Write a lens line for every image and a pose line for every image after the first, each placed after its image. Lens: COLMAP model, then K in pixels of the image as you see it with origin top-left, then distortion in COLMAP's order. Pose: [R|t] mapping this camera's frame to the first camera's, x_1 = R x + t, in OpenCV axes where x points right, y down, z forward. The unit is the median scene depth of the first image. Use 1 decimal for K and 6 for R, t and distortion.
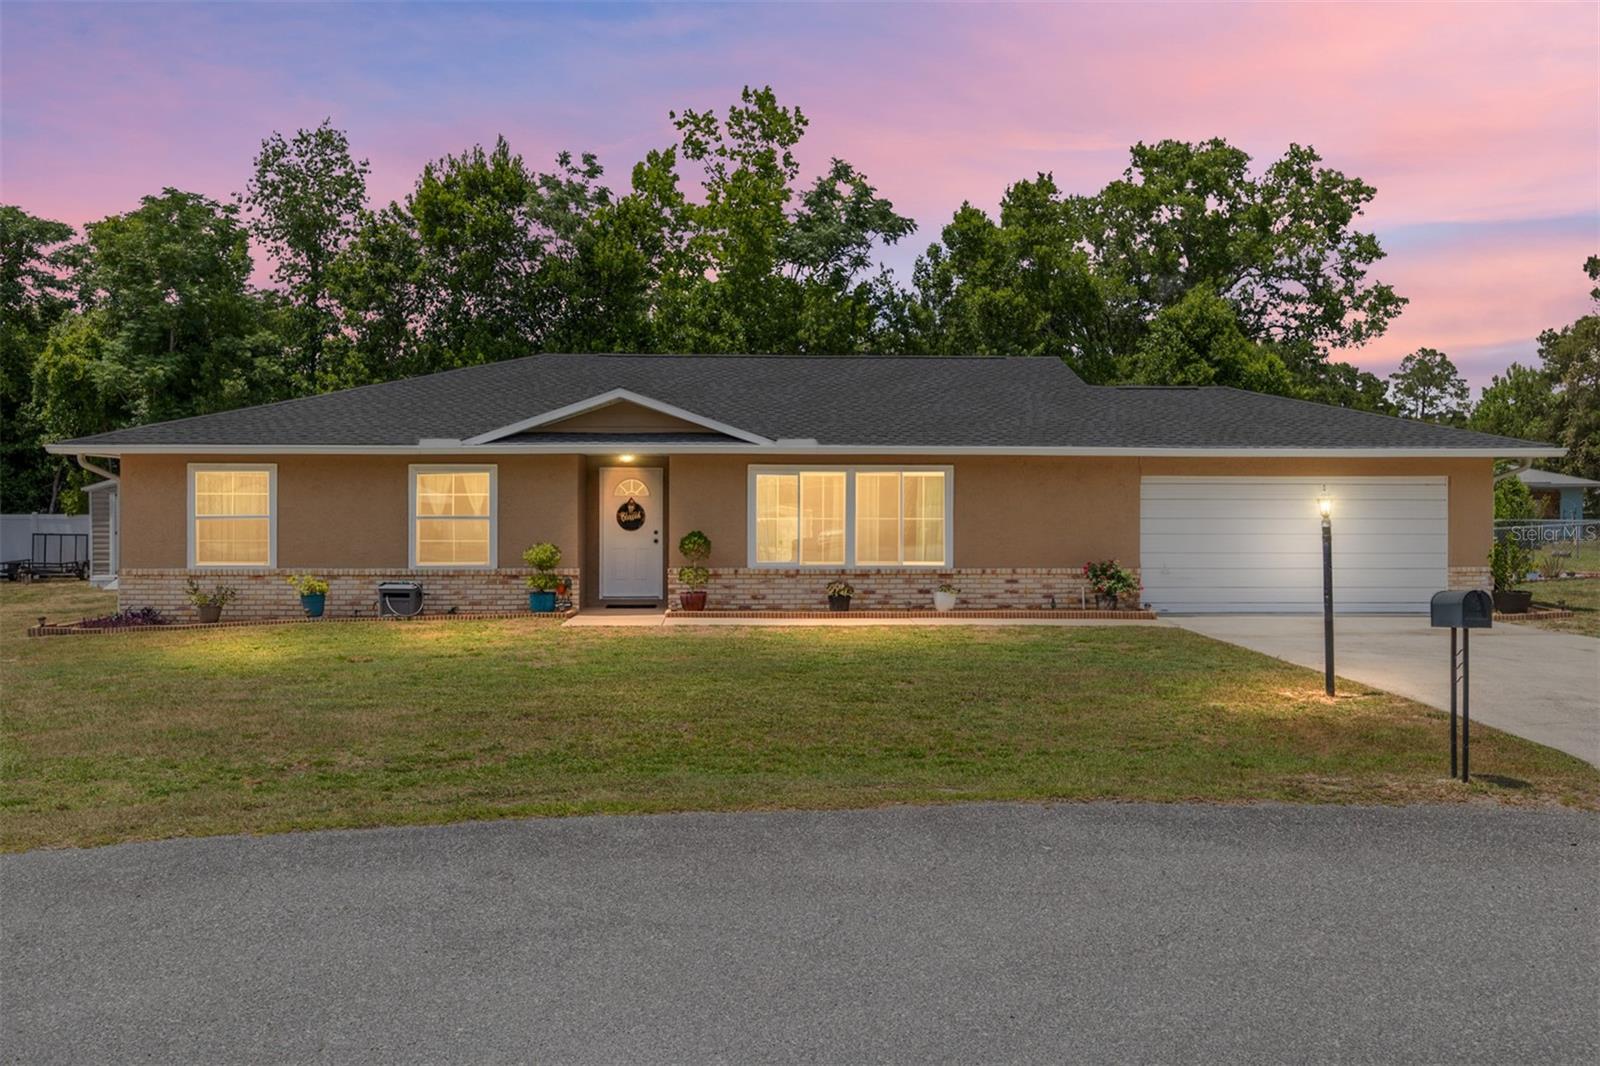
lens RADIAL K [[1342.8, 0, 795.9], [0, 1342.8, 501.8], [0, 0, 1]] dist [0.008453, 0.002100]
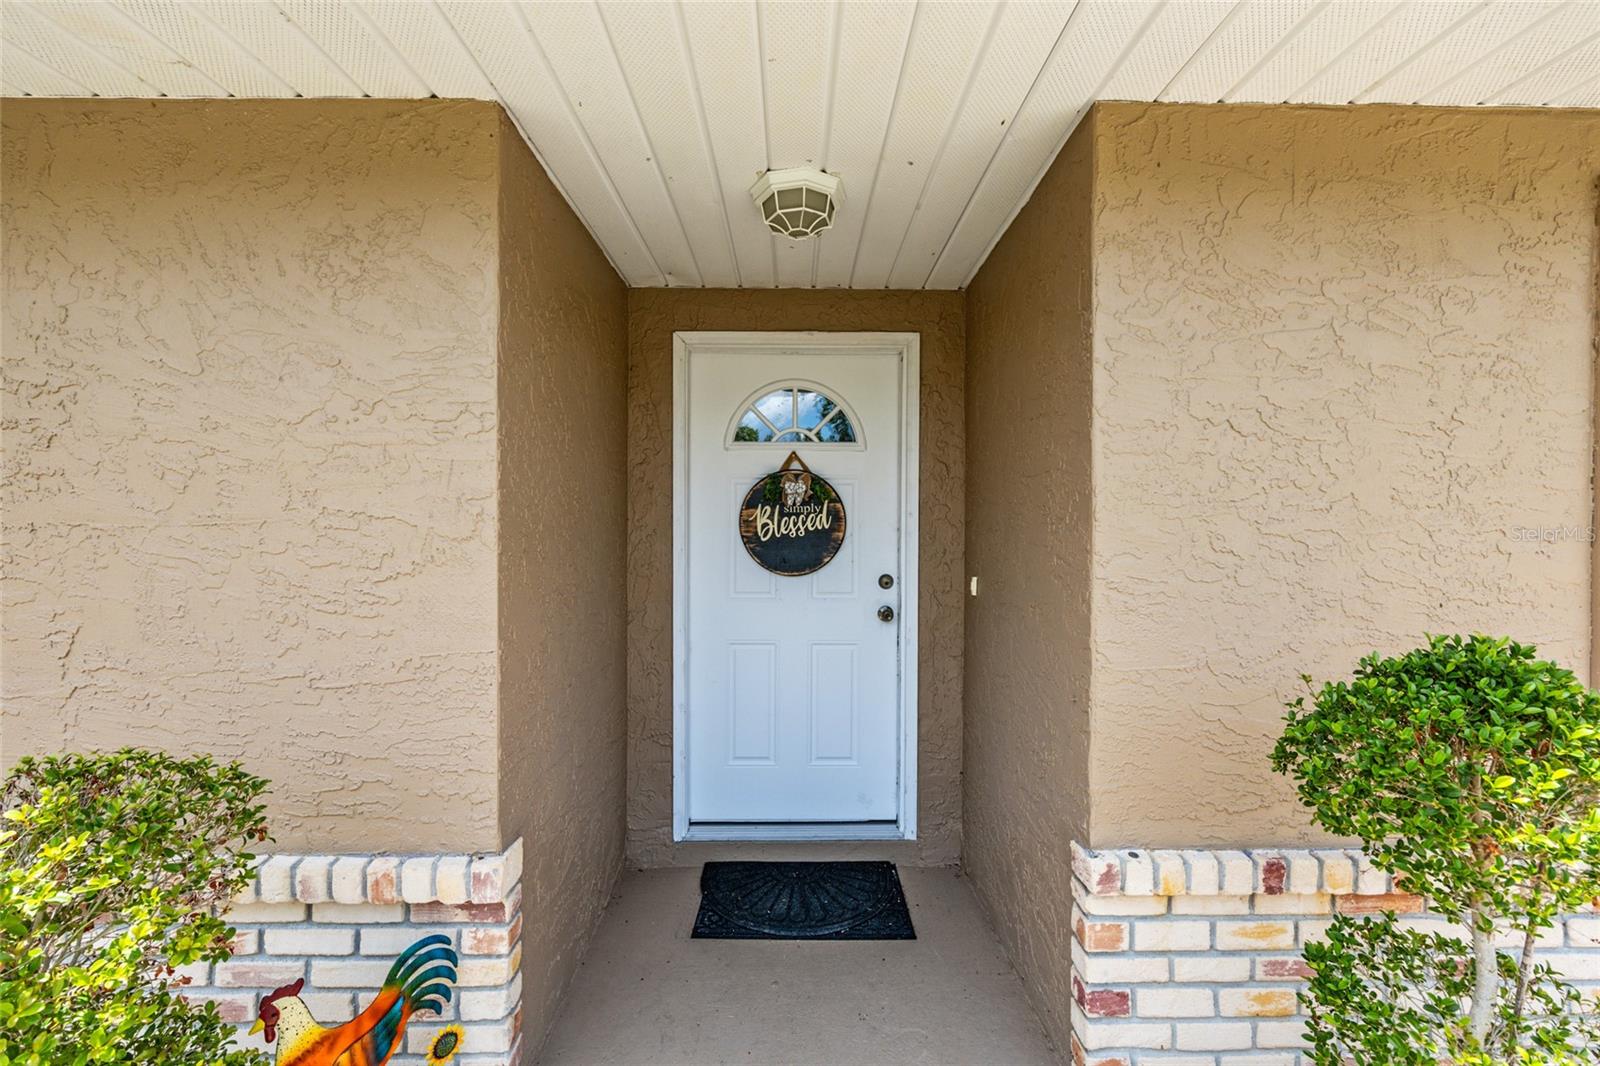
lens RADIAL K [[641.2, 0, 800.0], [0, 641.2, 533.0], [0, 0, 1]] dist [0.000376, 0.000255]
pose [[0.999884, 0.002622, -0.015029, -0.063537], [-0.002504, 0.999966, 0.007872, 0.006415], [0.015049, -0.007834, 0.999856, 0.462774]]
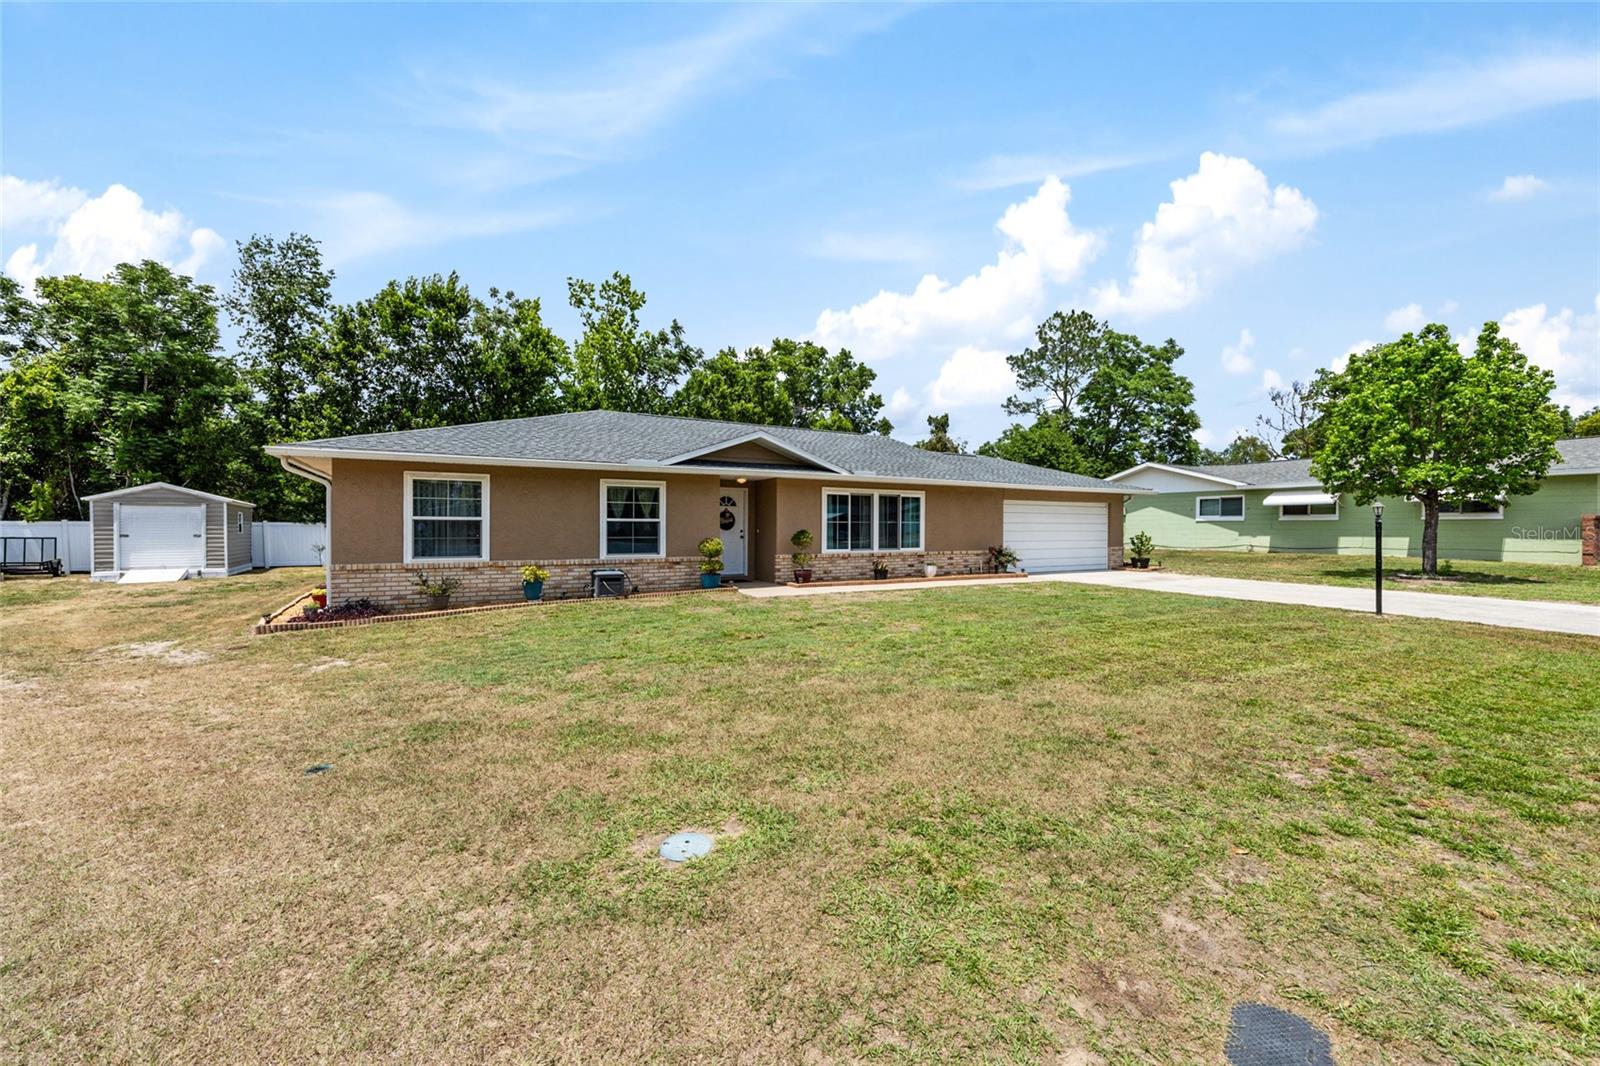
lens RADIAL K [[641.5, 0, 797.9], [0, 641.5, 521.5], [0, 0, 1]] dist [0.001585, 0.000668]
pose [[0.883671, 0.004791, 0.468084, -0.203849], [-0.005245, 0.999986, -0.000333, 0.006312], [-0.468080, -0.002161, 0.883684, 0.179321]]
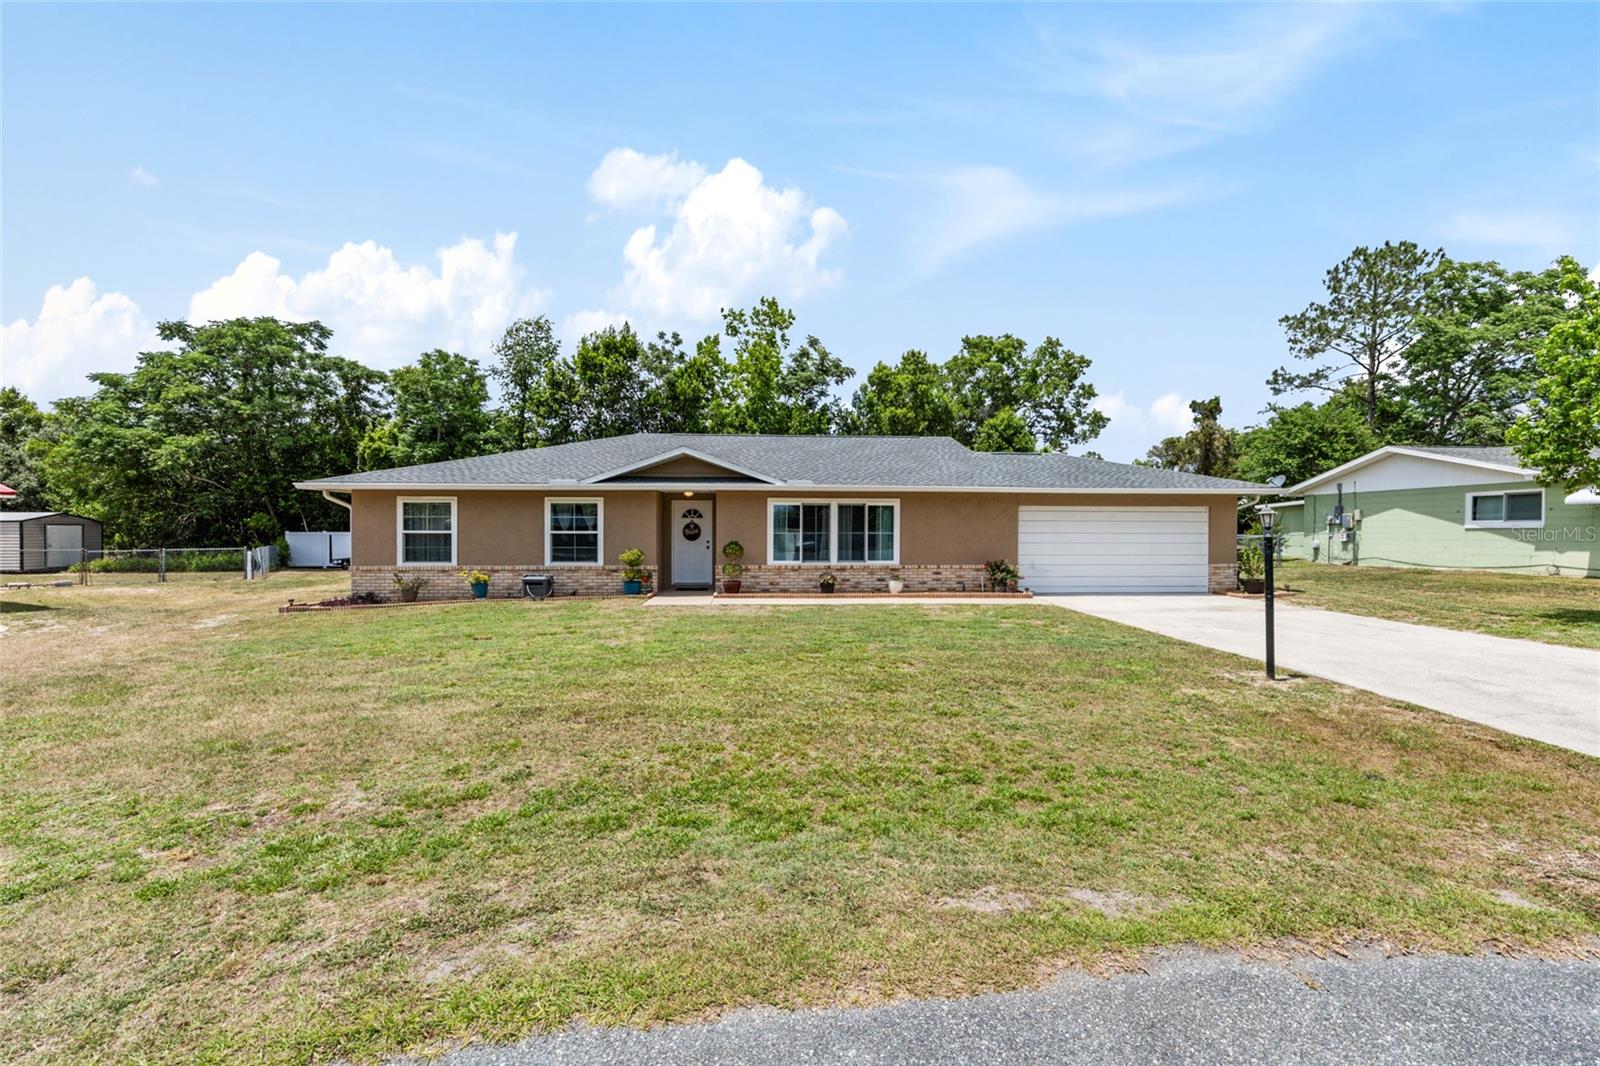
lens RADIAL K [[641.2, 0, 800.0], [0, 641.2, 533.0], [0, 0, 1]] dist [0.000376, 0.000255]
pose [[0.999504, 0.000266, 0.031499, -0.010853], [-0.000540, 0.999962, 0.008698, 0.003107], [-0.031496, -0.008710, 0.999466, 0.131834]]
